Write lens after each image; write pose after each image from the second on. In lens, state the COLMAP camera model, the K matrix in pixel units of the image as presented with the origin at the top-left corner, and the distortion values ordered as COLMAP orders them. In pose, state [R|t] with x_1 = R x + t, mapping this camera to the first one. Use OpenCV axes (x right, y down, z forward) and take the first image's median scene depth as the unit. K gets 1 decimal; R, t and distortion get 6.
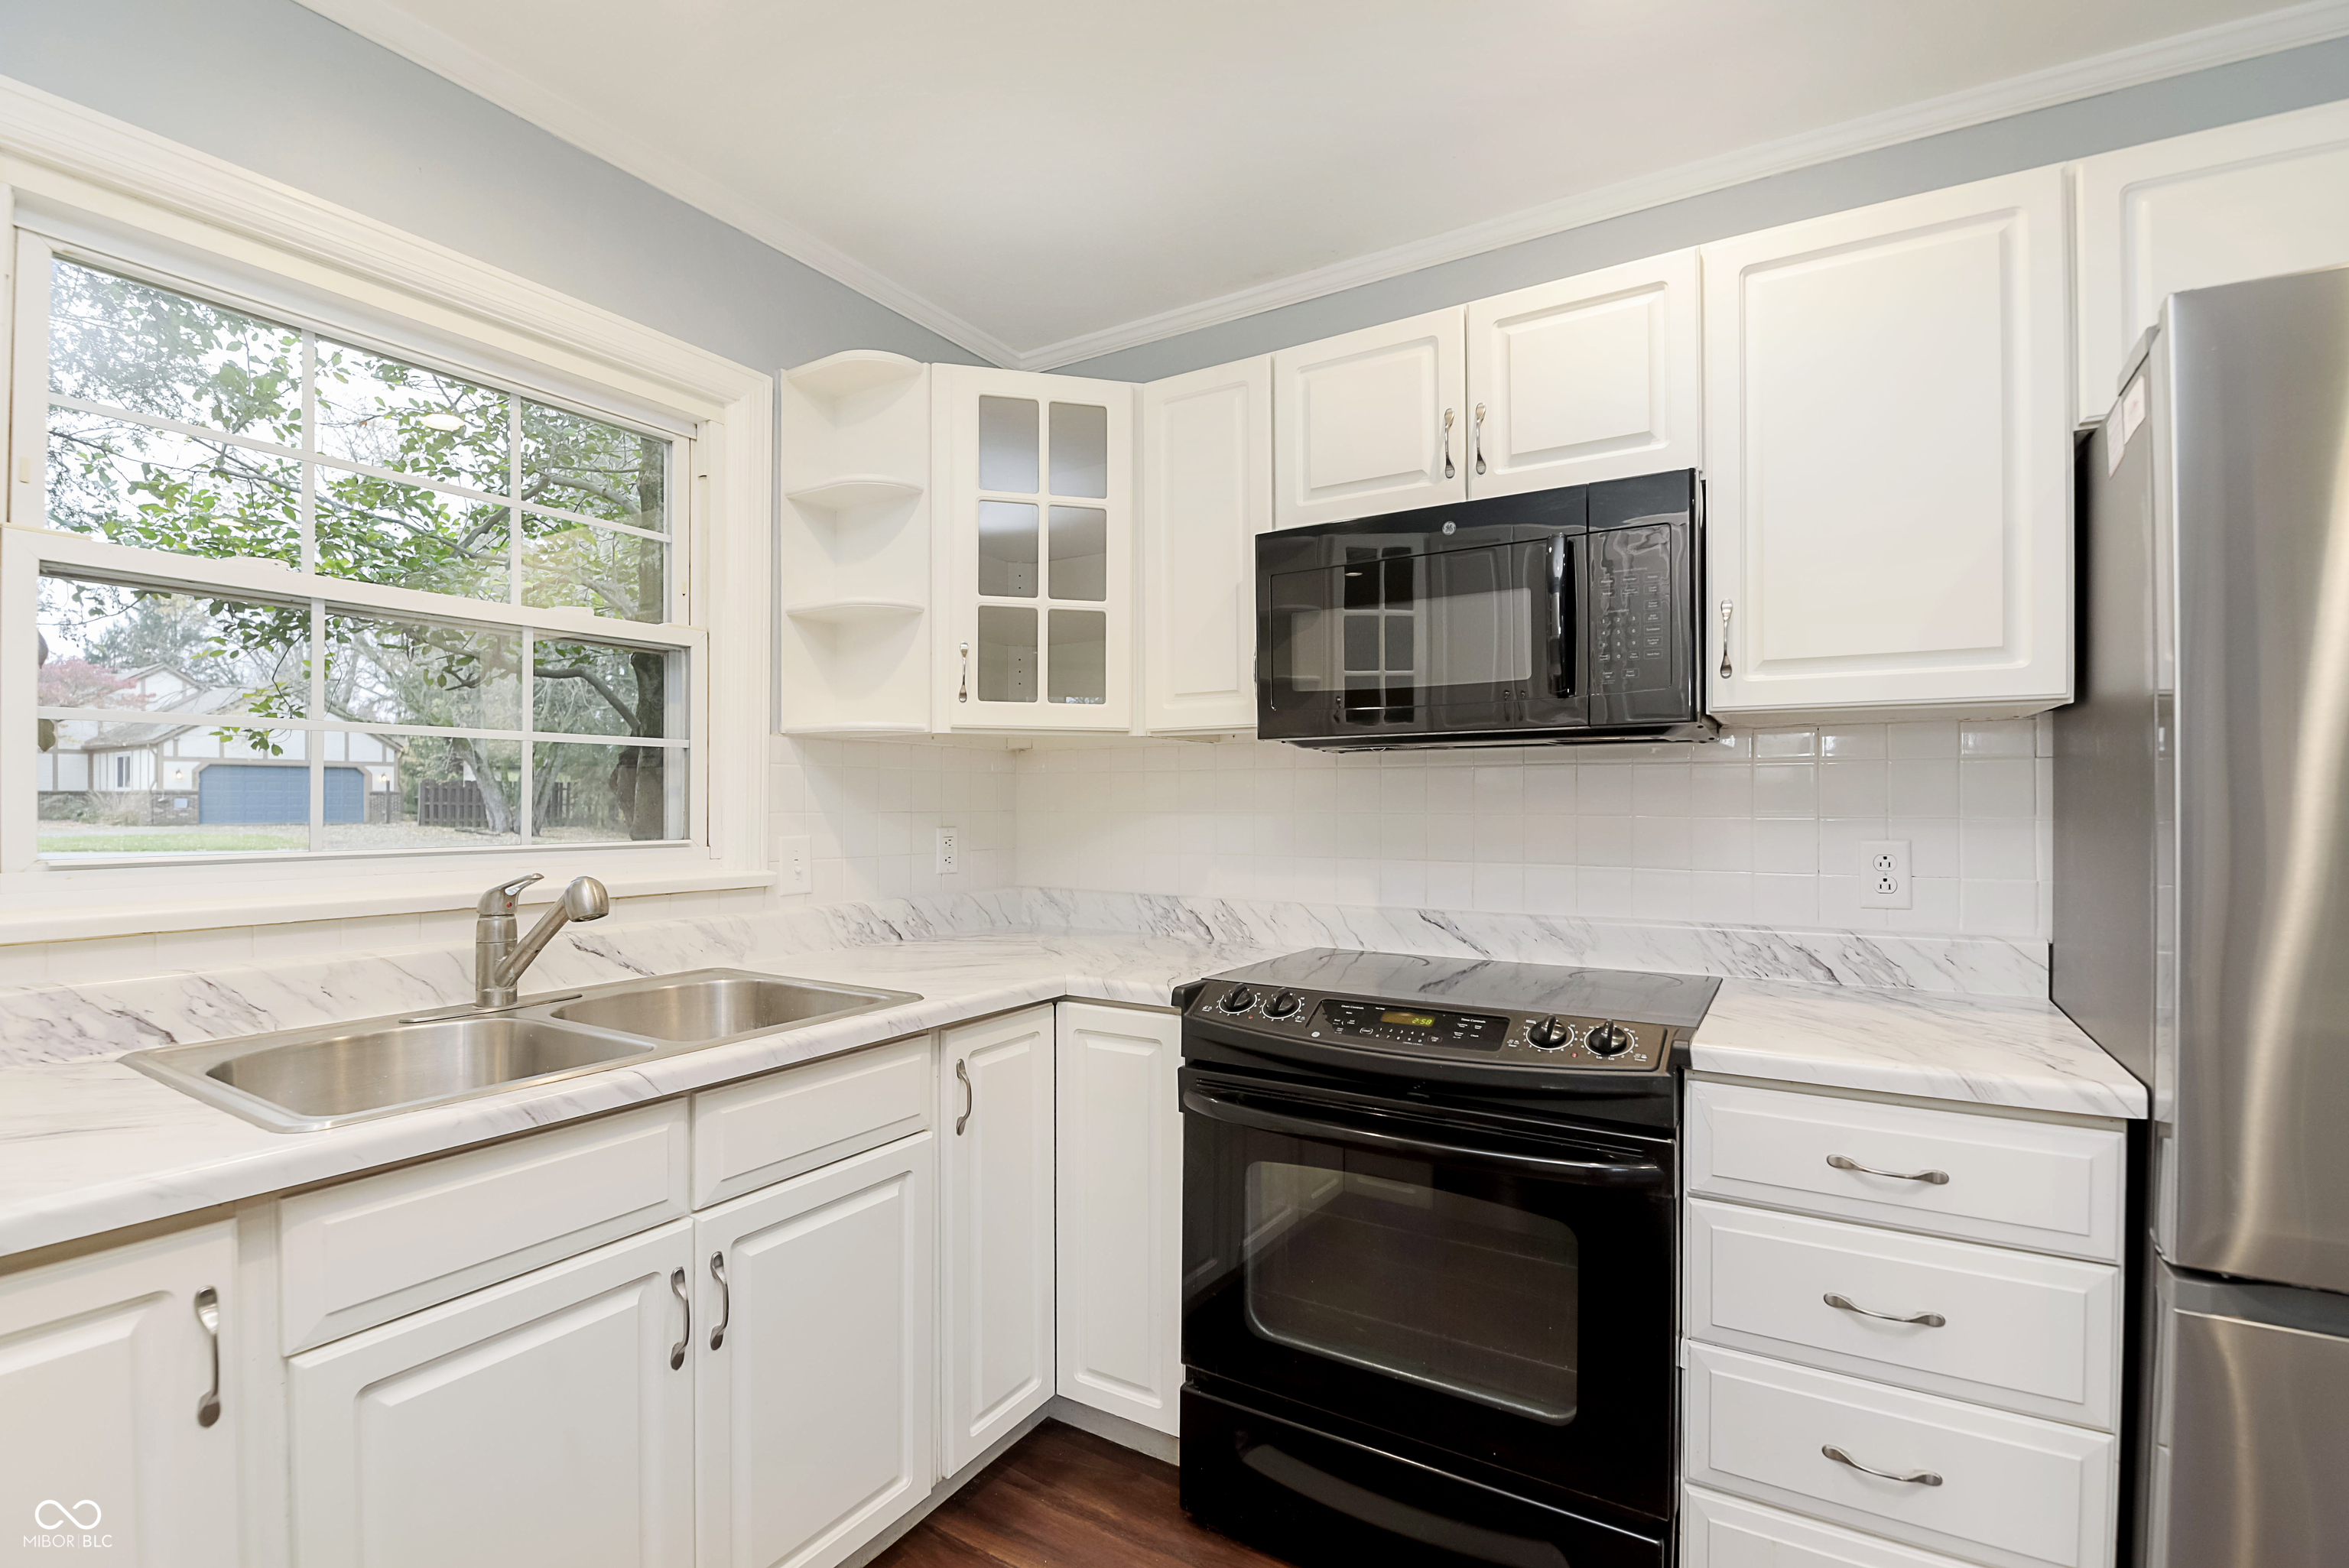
lens RADIAL K [[1037.1, 0, 1184.8], [0, 1037.1, 801.2], [0, 0, 1]] dist [-0.002753, -0.000690]
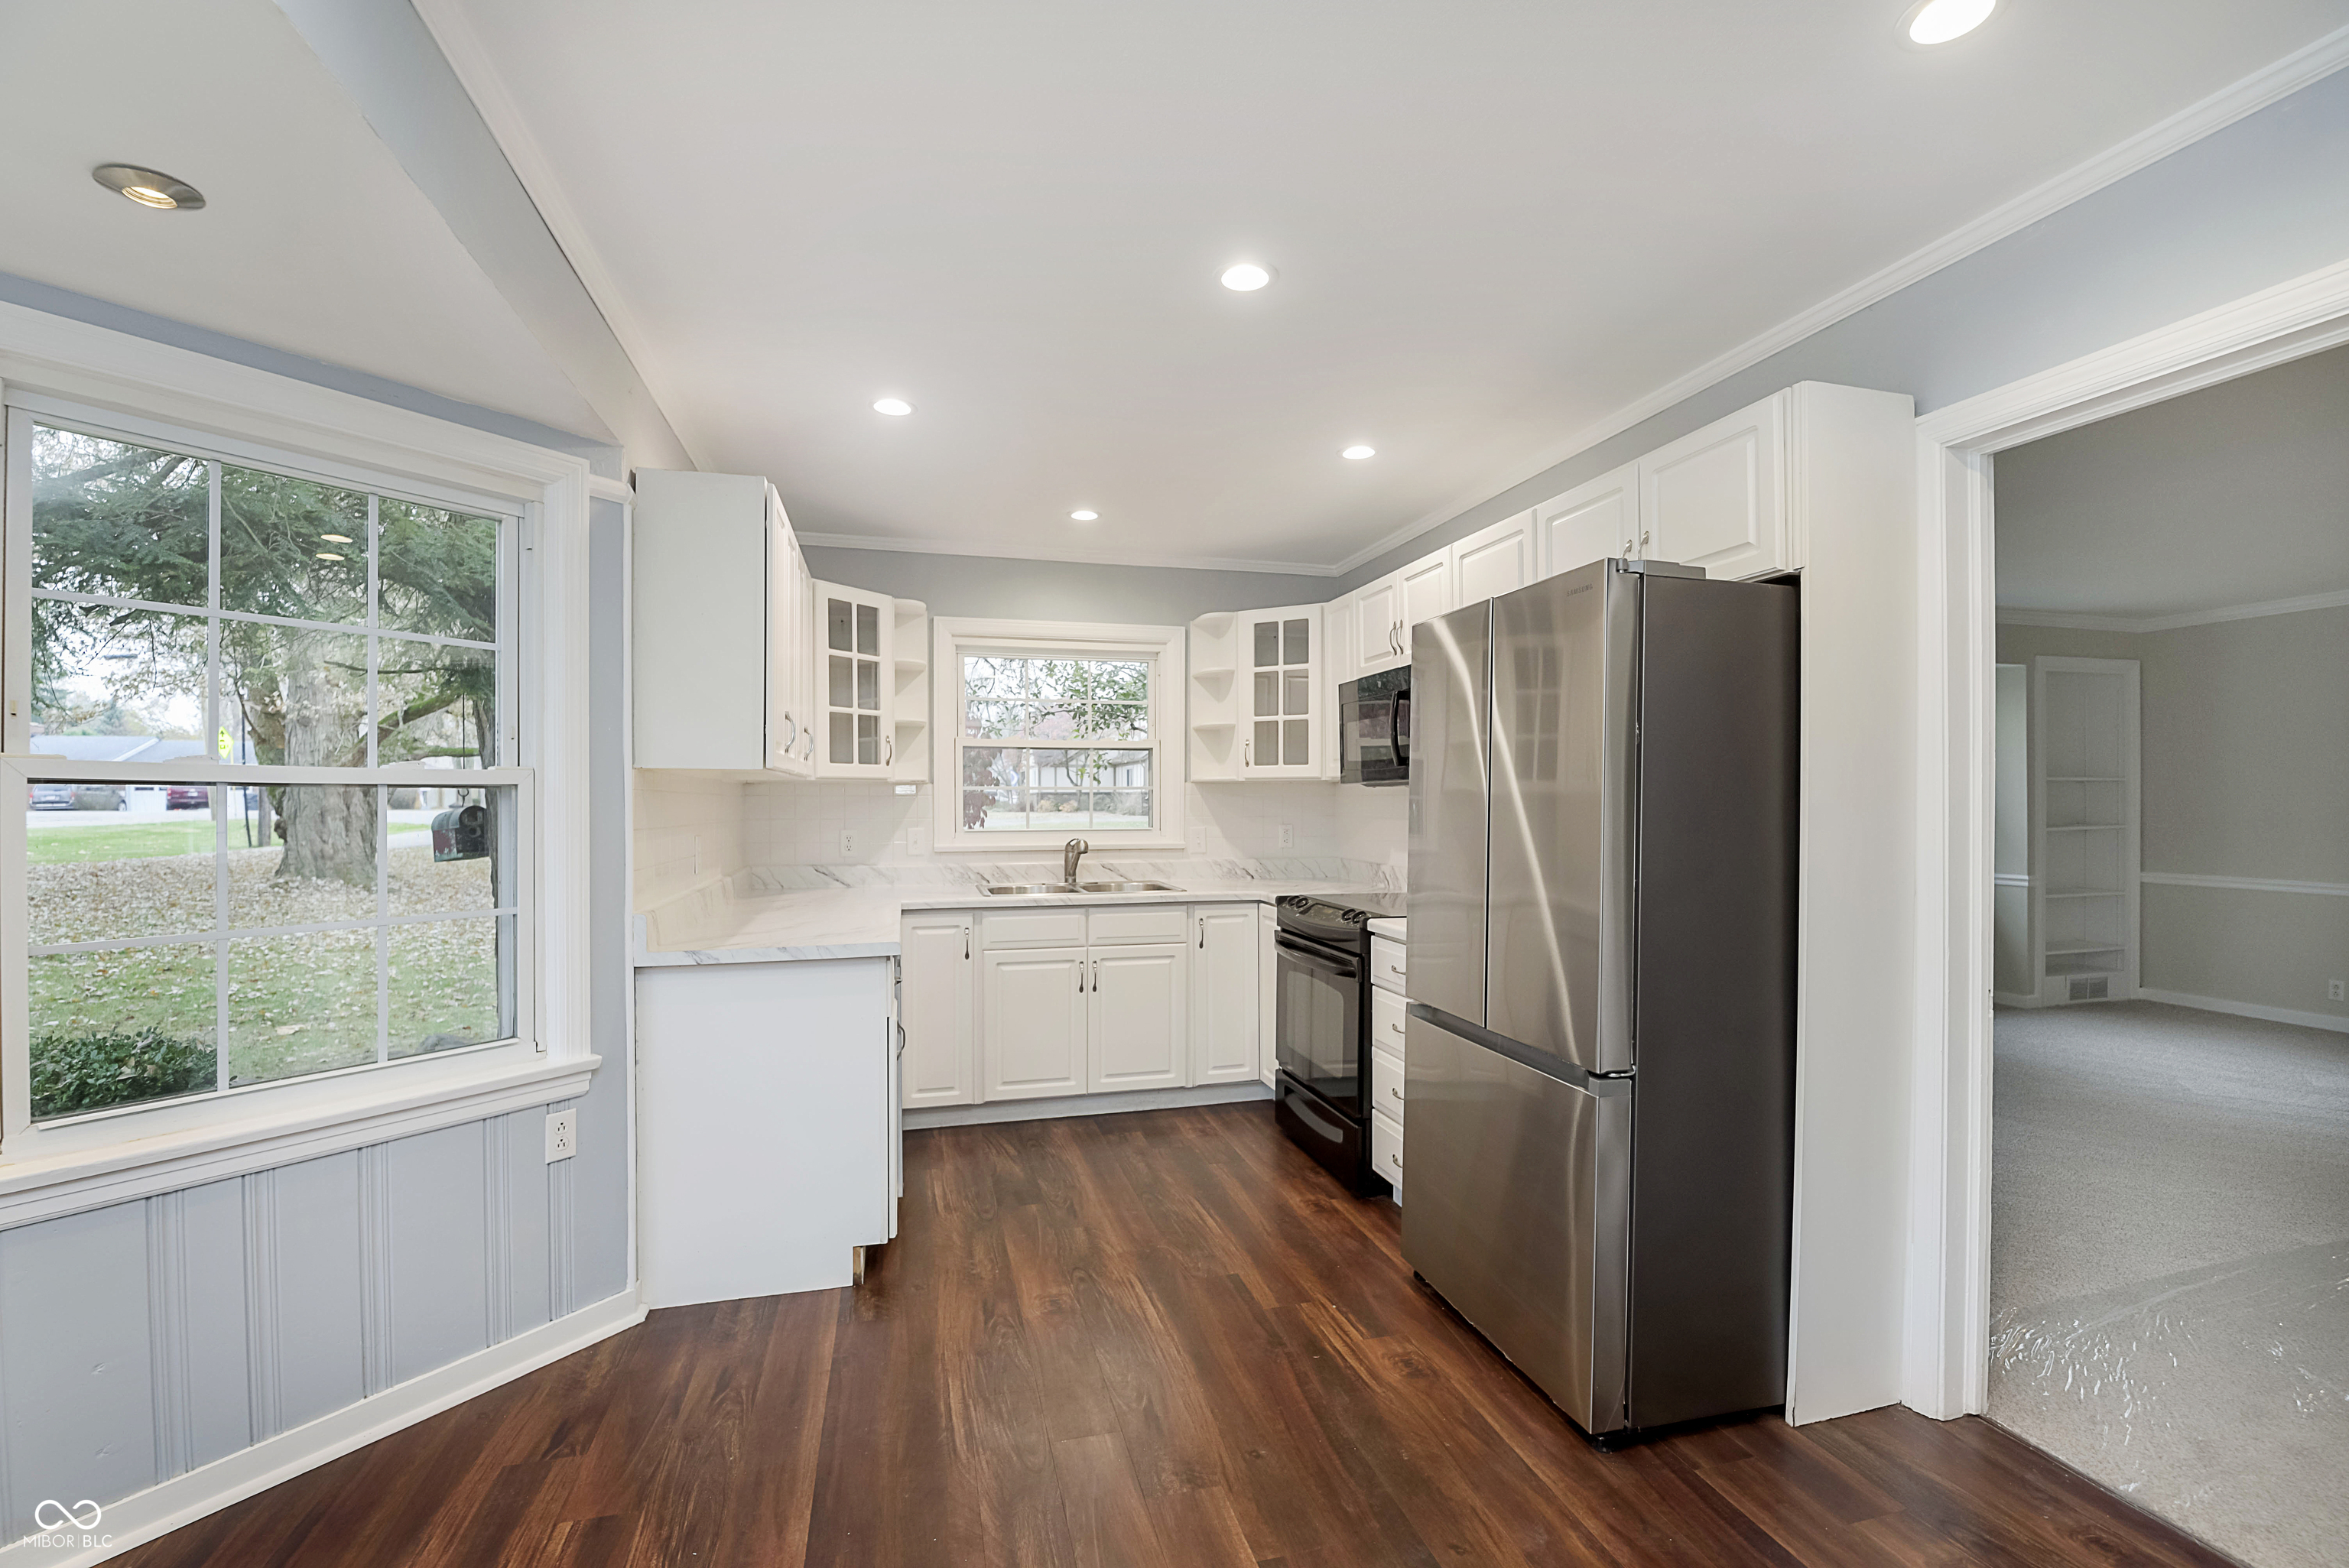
lens RADIAL K [[1037.1, 0, 1184.8], [0, 1037.1, 801.2], [0, 0, 1]] dist [-0.002753, -0.000690]
pose [[0.709293, 0.002768, -0.704908, 1.234665], [-0.000094, 0.999993, 0.003832, -0.031368], [0.704914, -0.002651, 0.709288, -0.643150]]
